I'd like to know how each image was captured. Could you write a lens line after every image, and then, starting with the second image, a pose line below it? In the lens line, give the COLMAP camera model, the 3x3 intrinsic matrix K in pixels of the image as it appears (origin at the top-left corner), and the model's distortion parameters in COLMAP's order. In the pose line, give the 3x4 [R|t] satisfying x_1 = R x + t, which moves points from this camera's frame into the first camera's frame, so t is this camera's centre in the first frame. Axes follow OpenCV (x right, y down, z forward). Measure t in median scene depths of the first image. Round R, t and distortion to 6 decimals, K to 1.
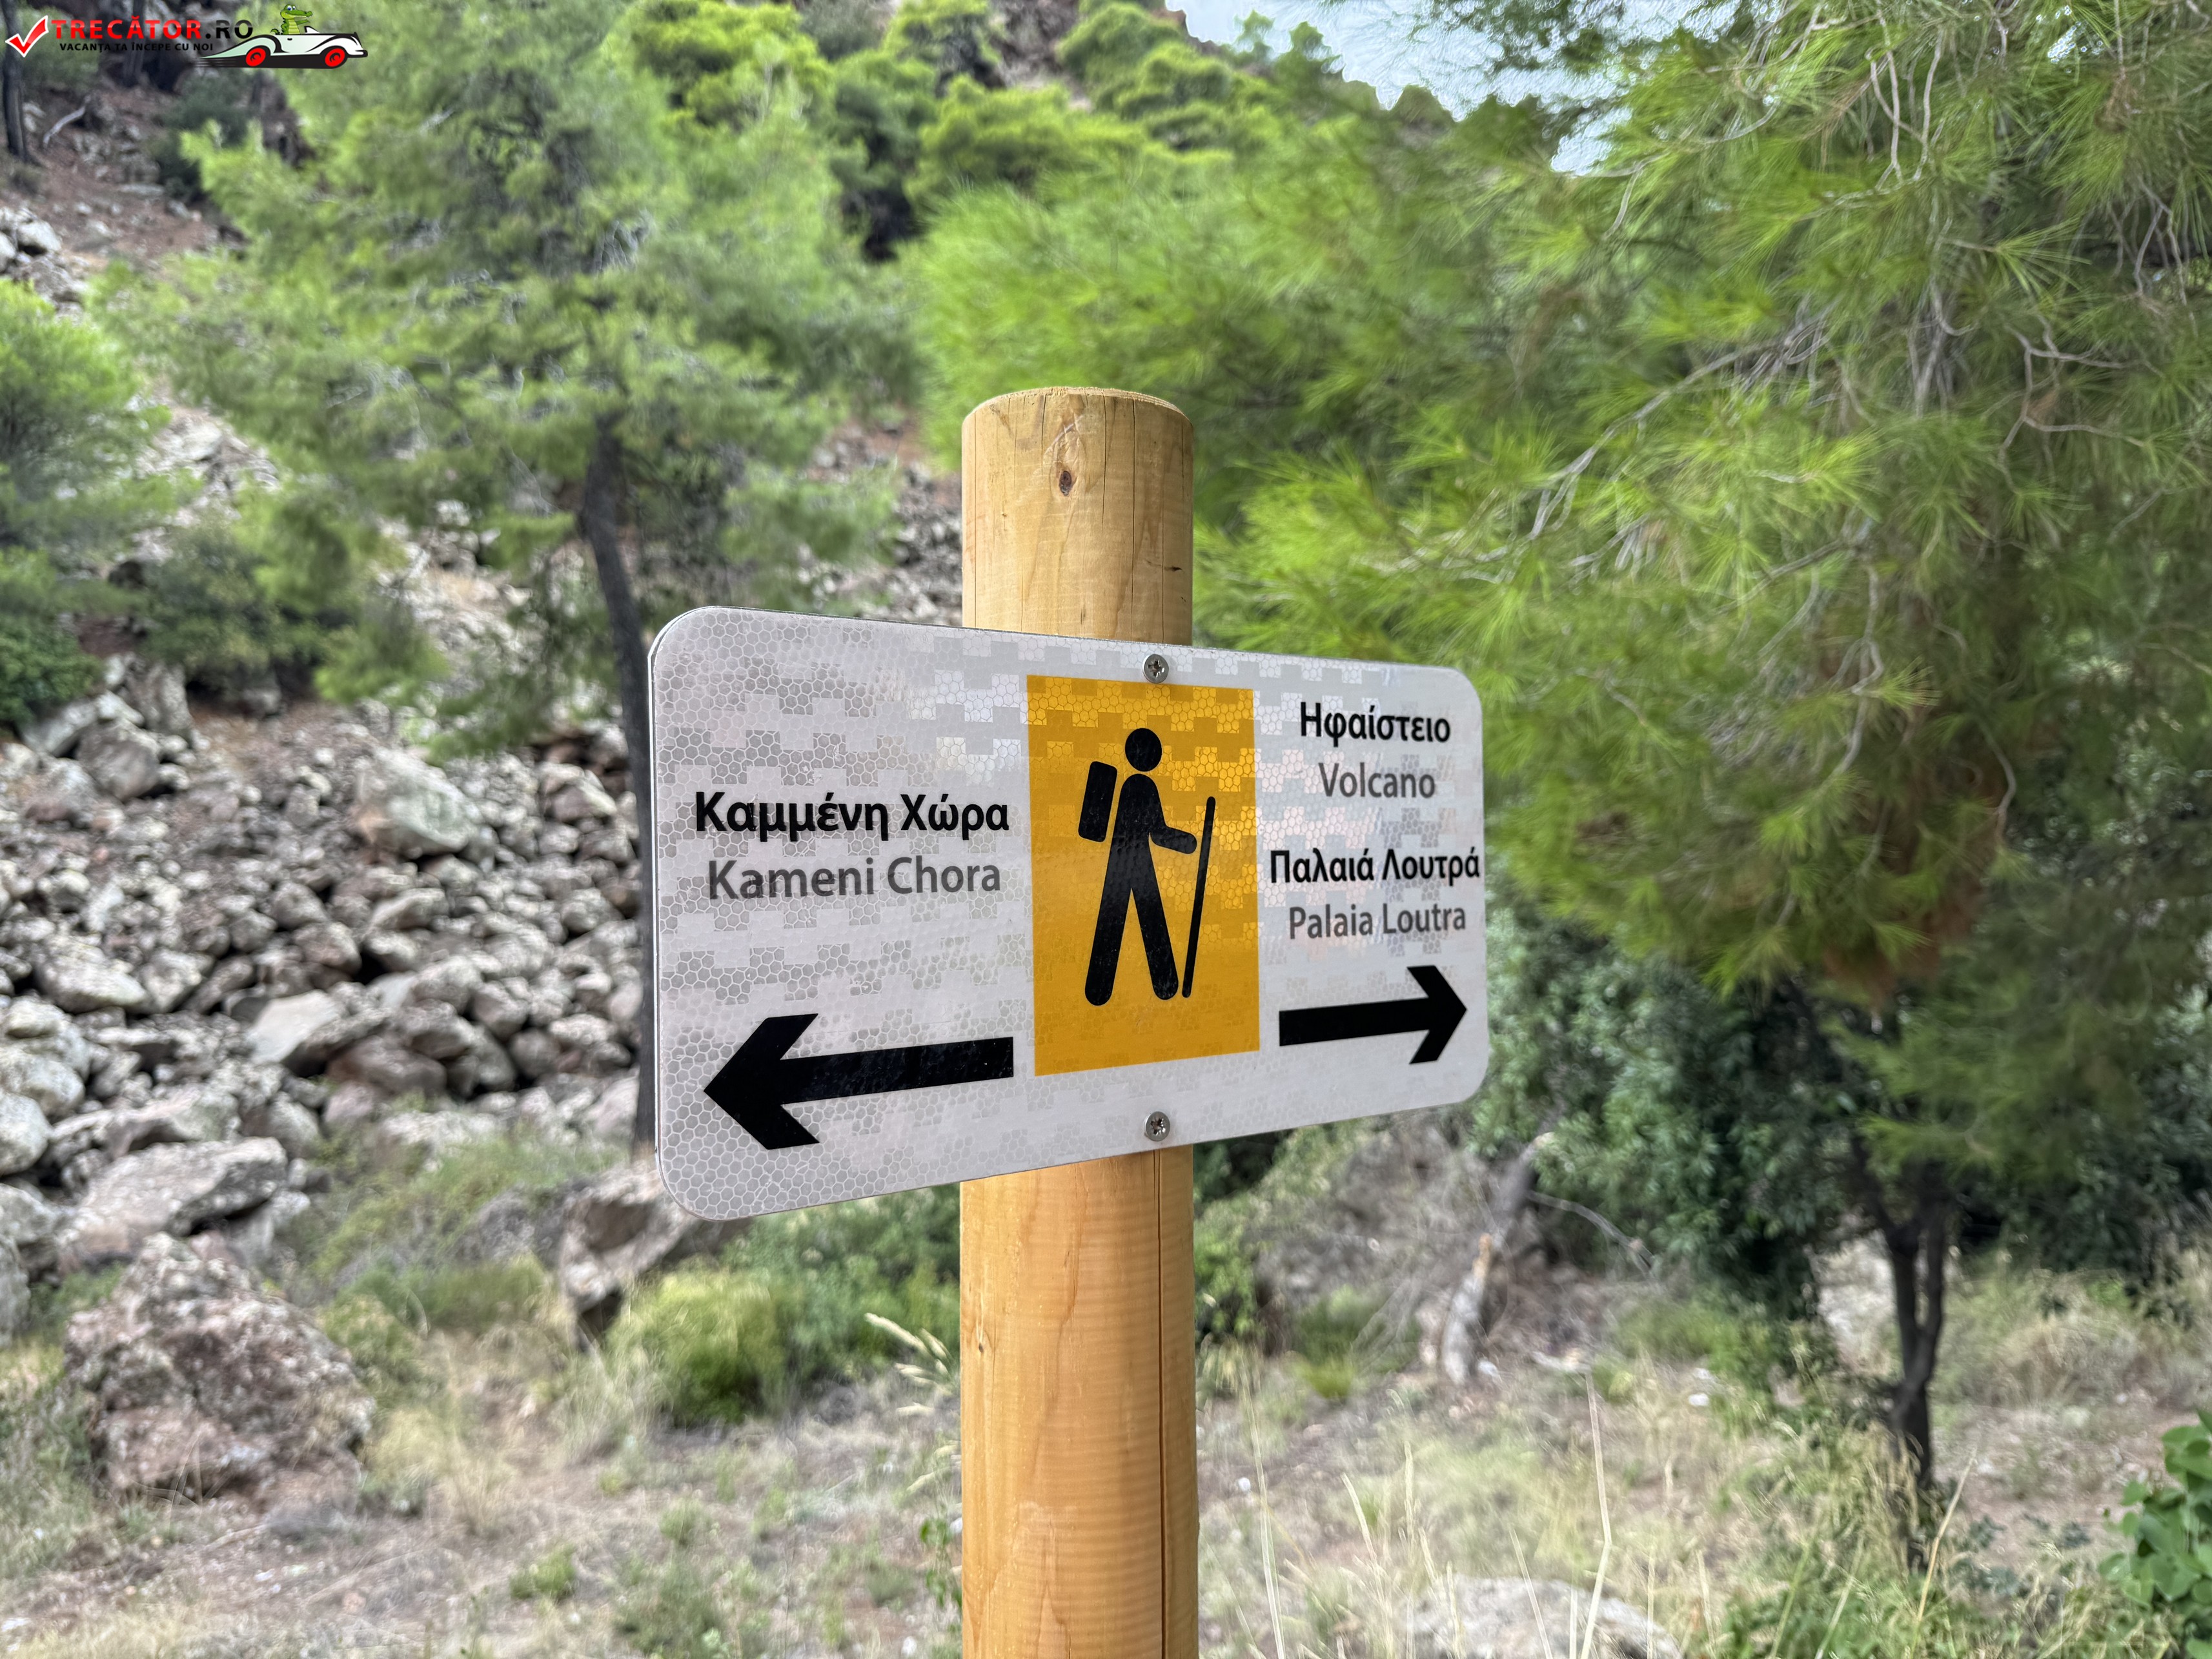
lens RADIAL K [[1570.2, 0, 1109.2], [0, 1570.2, 833.2], [0, 0, 1]] dist [0.046475, -0.066650]
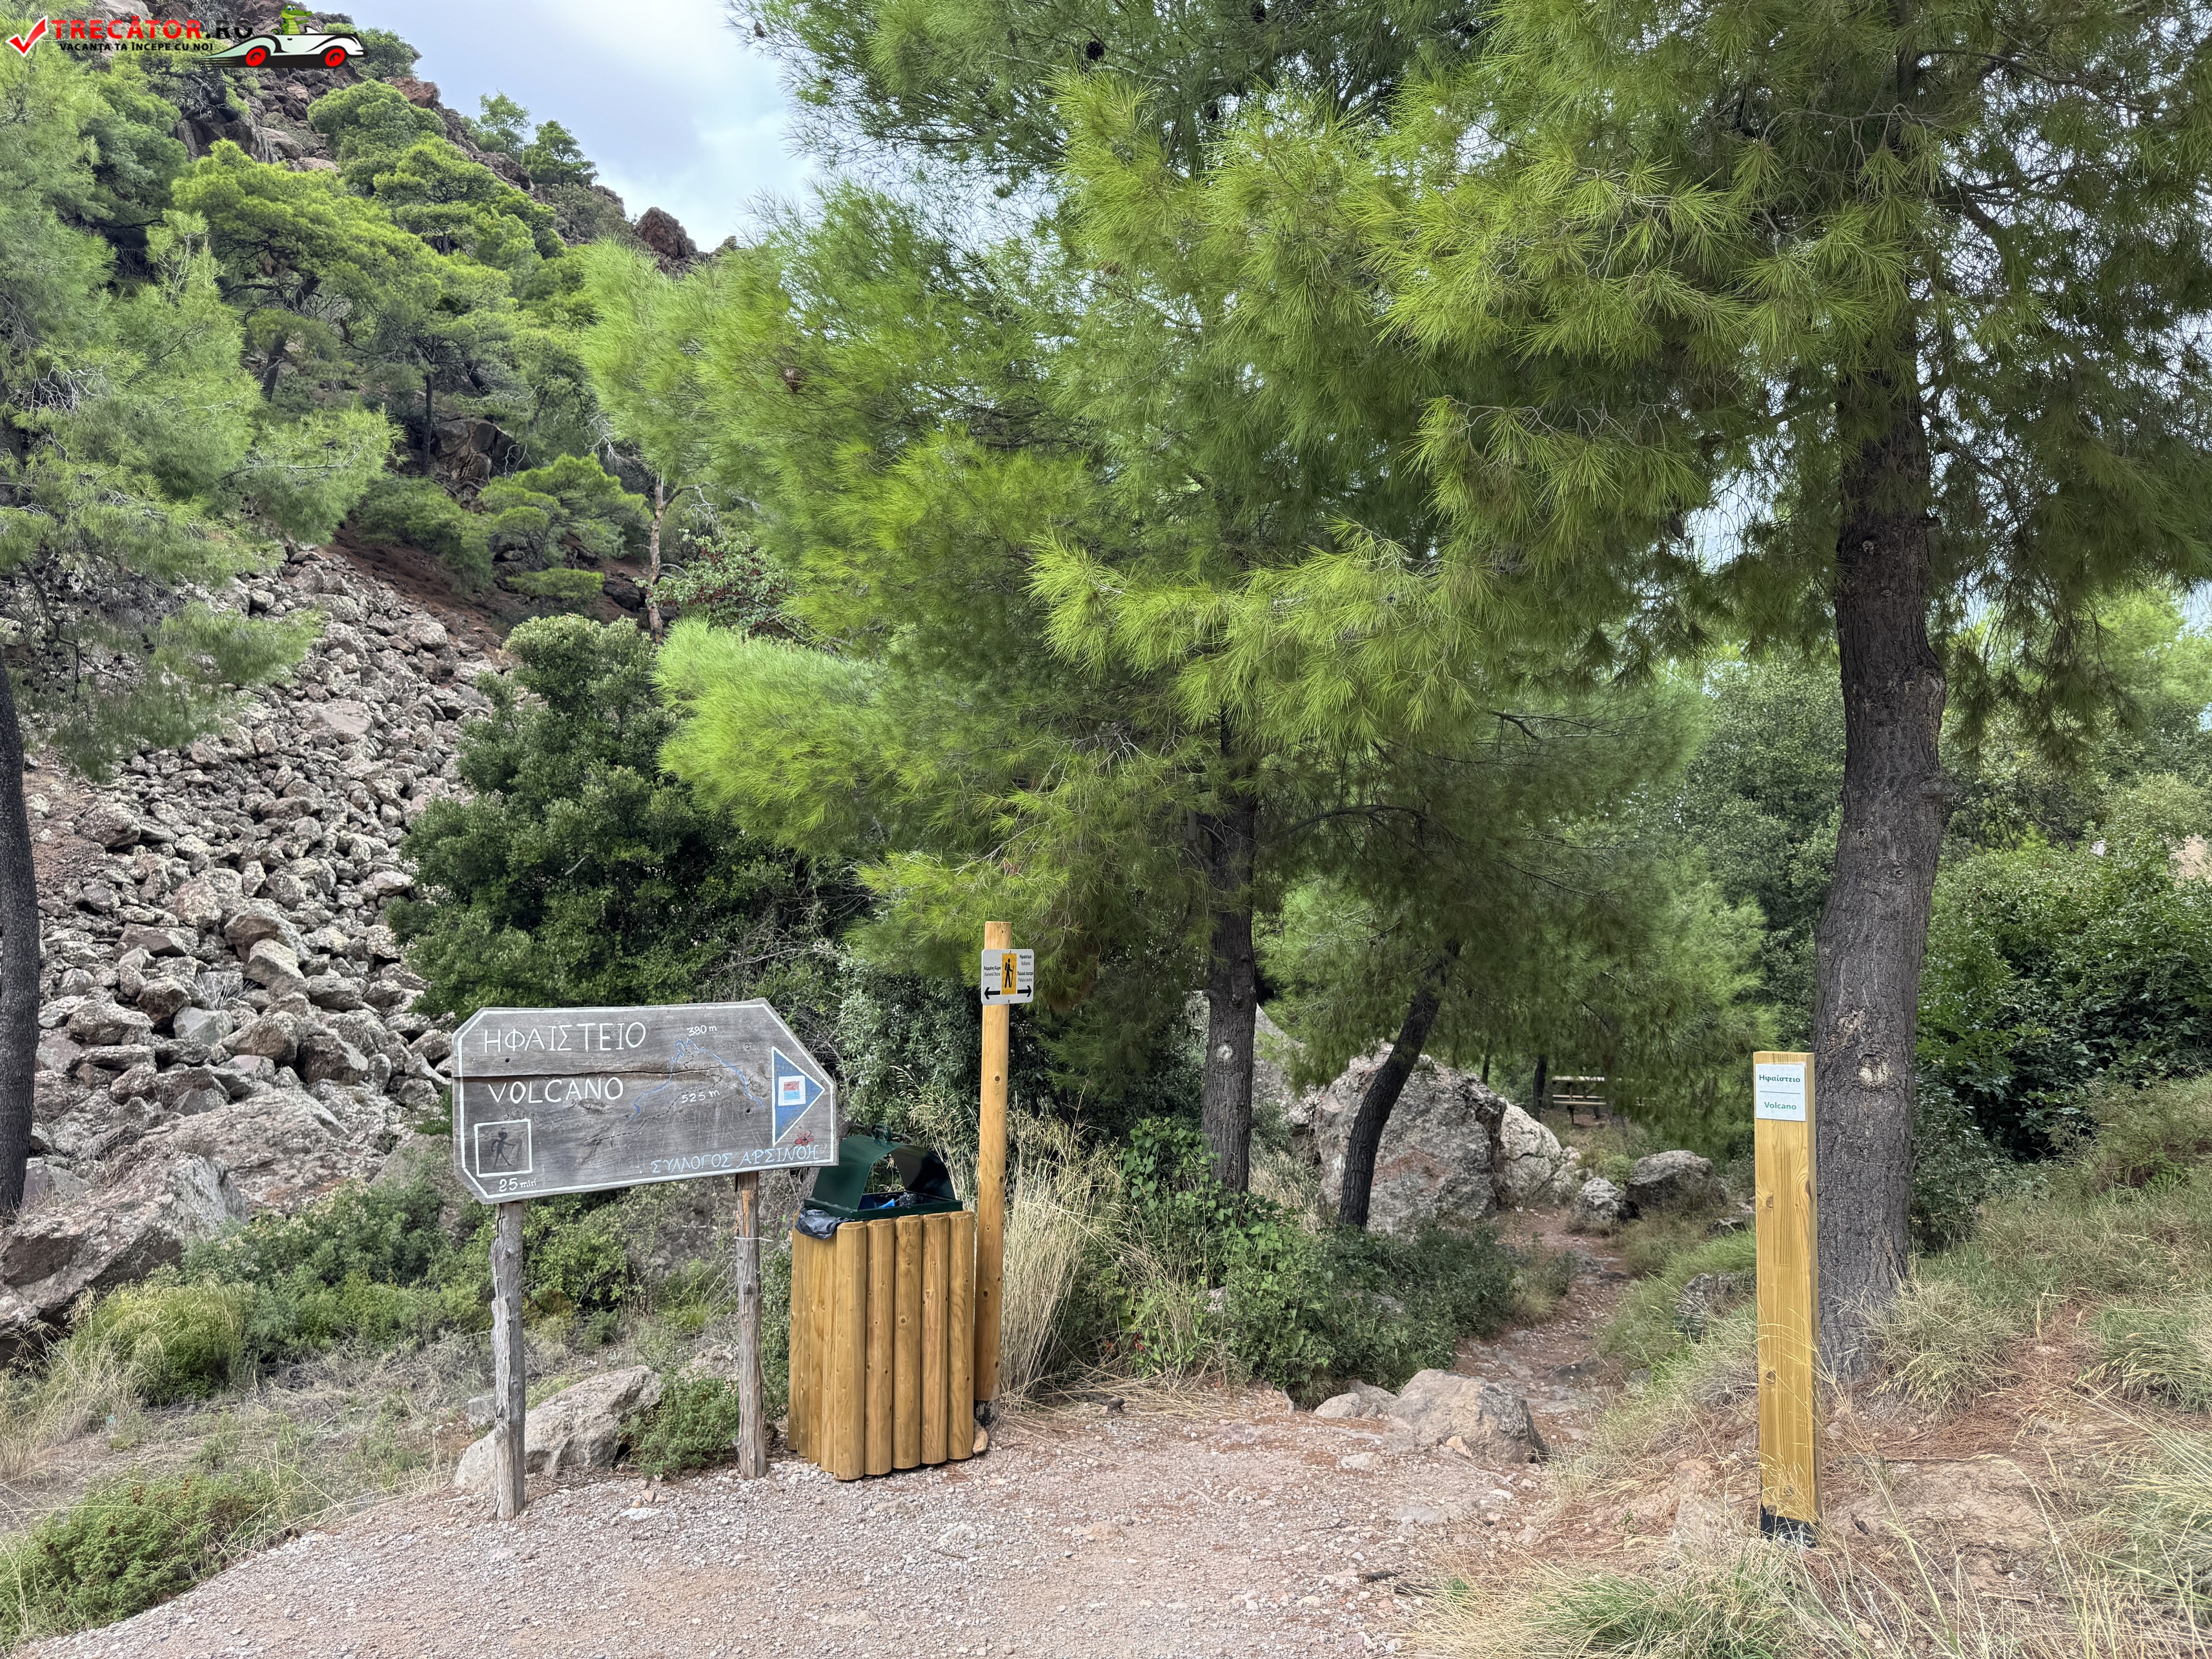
lens RADIAL K [[1570.2, 0, 1114.6], [0, 1570.2, 827.1], [0, 0, 1]] dist [0.046475, -0.066650]
pose [[0.873110, 0.064064, 0.483295, -0.122000], [-0.034878, 0.996997, -0.069148, -0.006842], [-0.486274, 0.043517, 0.872722, -0.229645]]
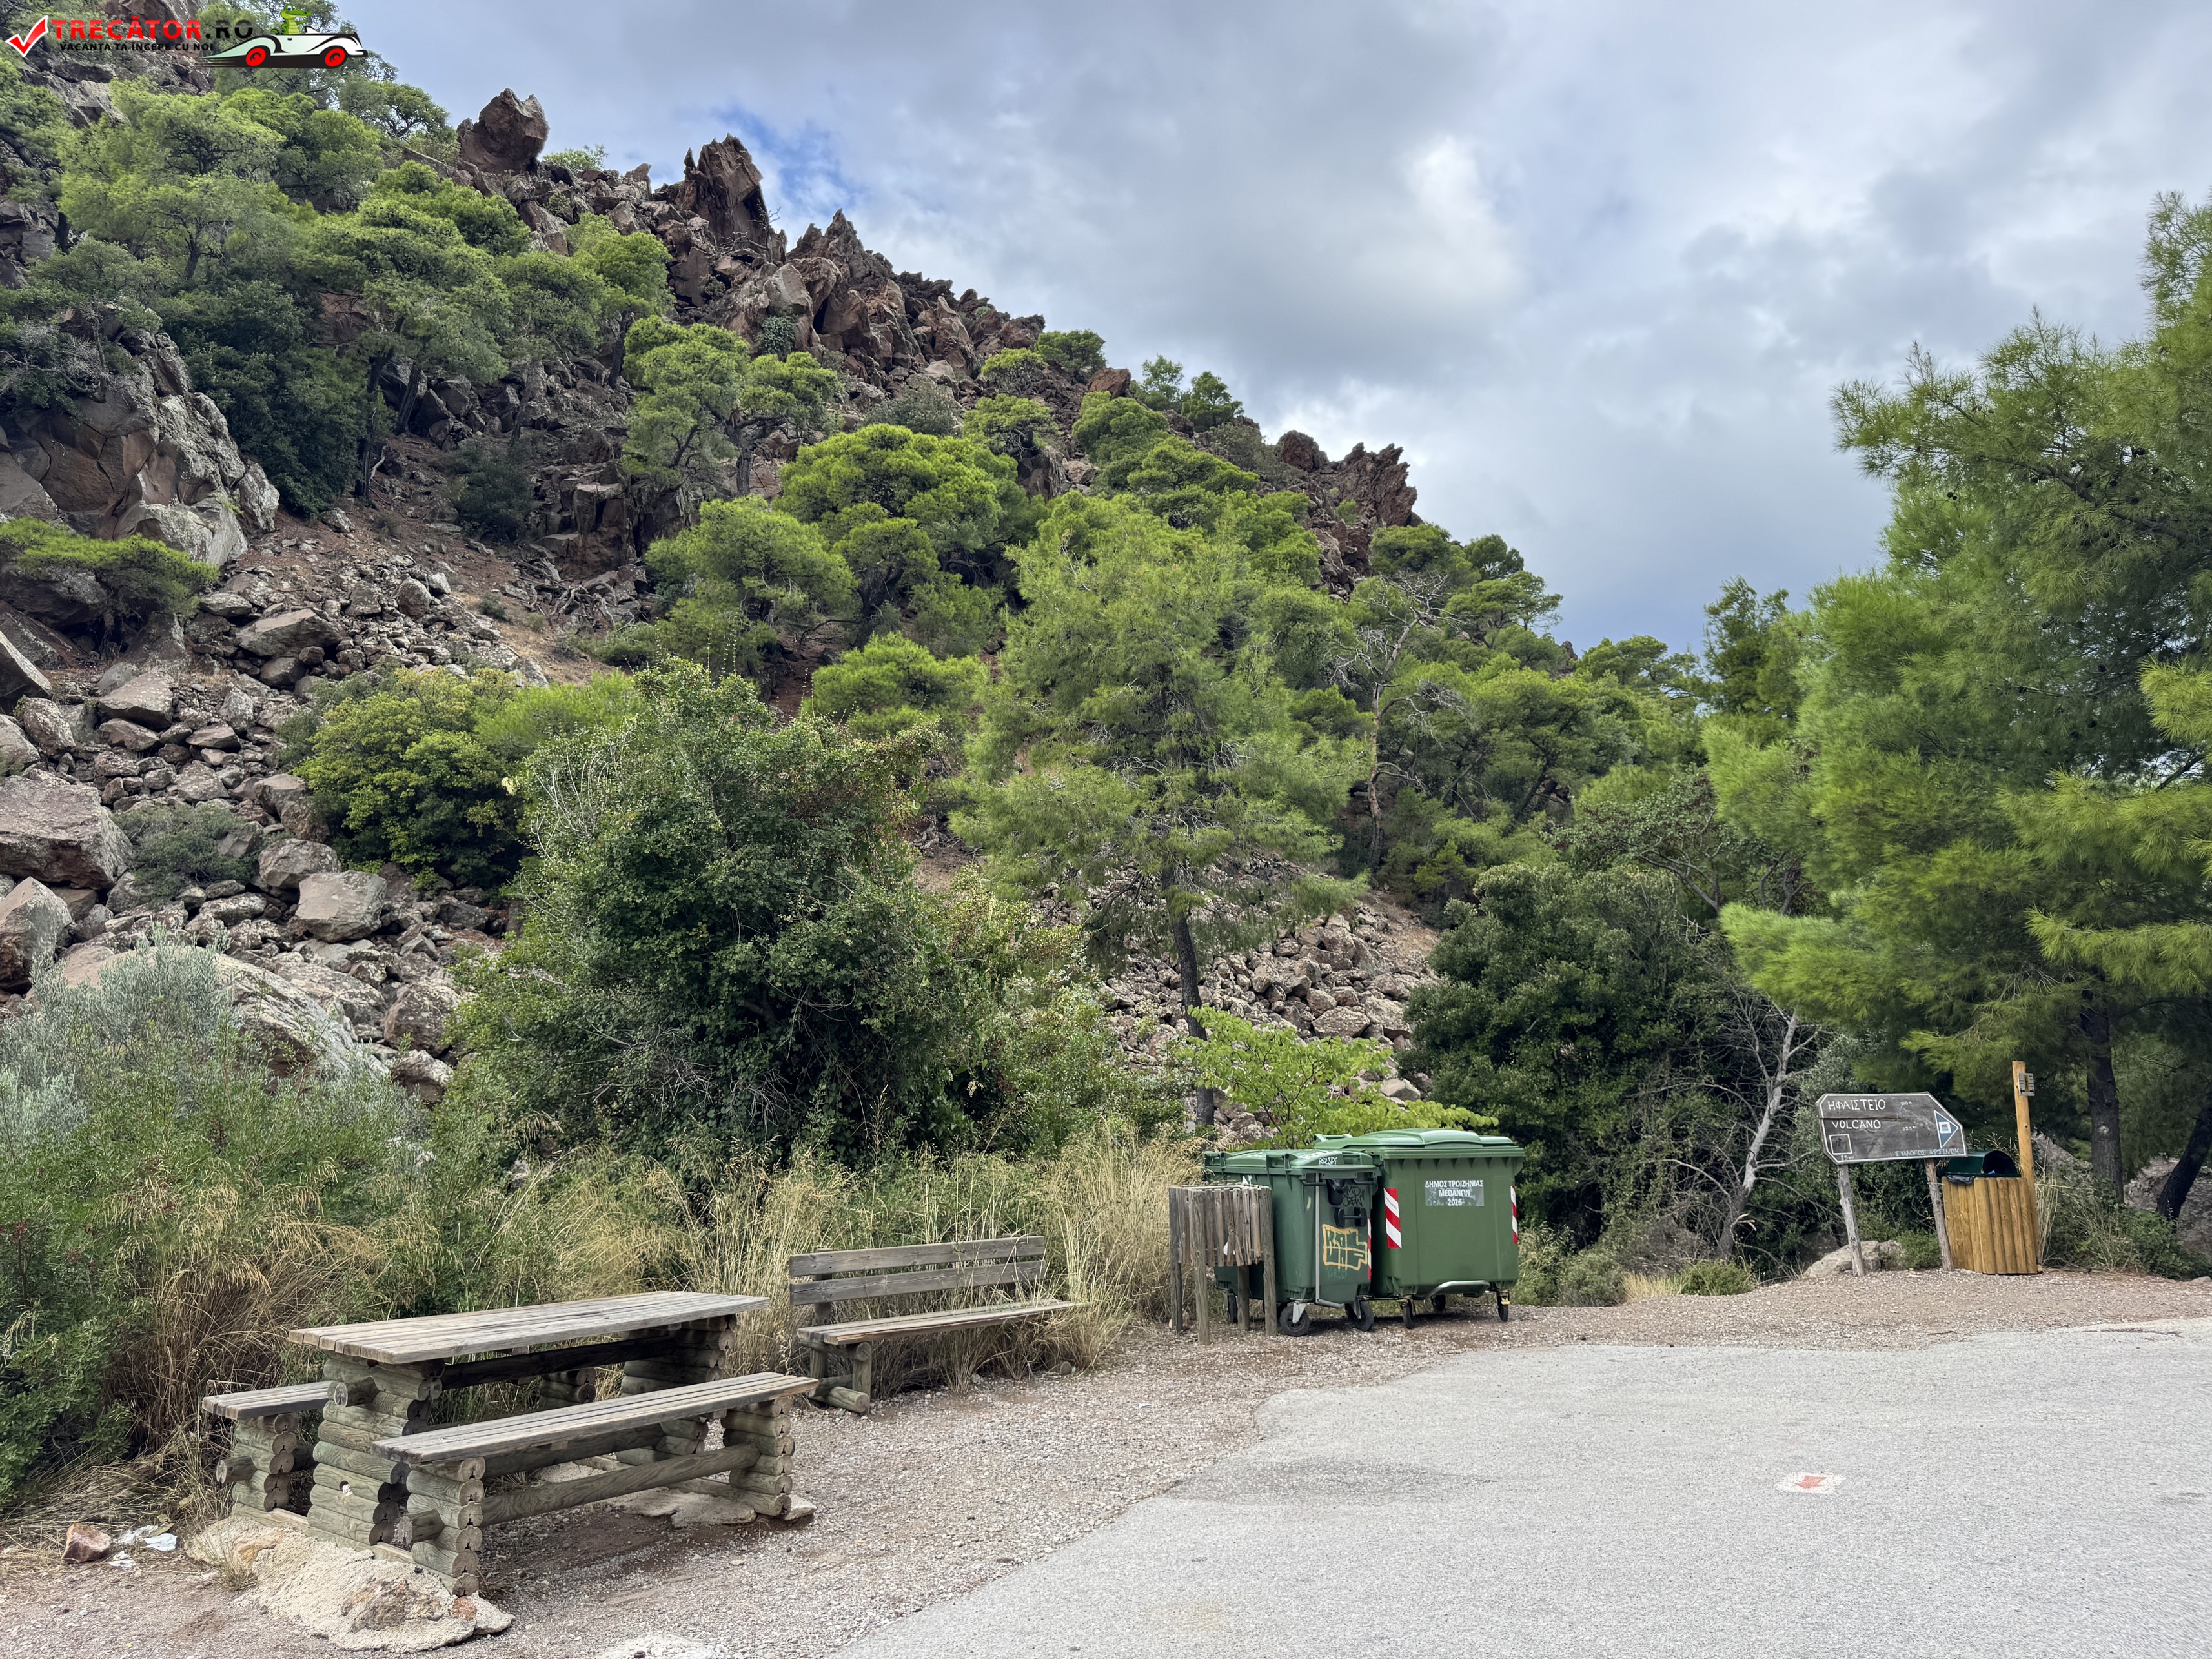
lens RADIAL K [[1570.2, 0, 1059.4], [0, 1570.2, 824.8], [0, 0, 1]] dist [0.046475, -0.066650]
pose [[0.993964, 0.049350, 0.097980, -0.507696], [-0.034811, 0.988833, -0.144903, 0.004049], [-0.104037, 0.140617, 0.984583, -0.640205]]
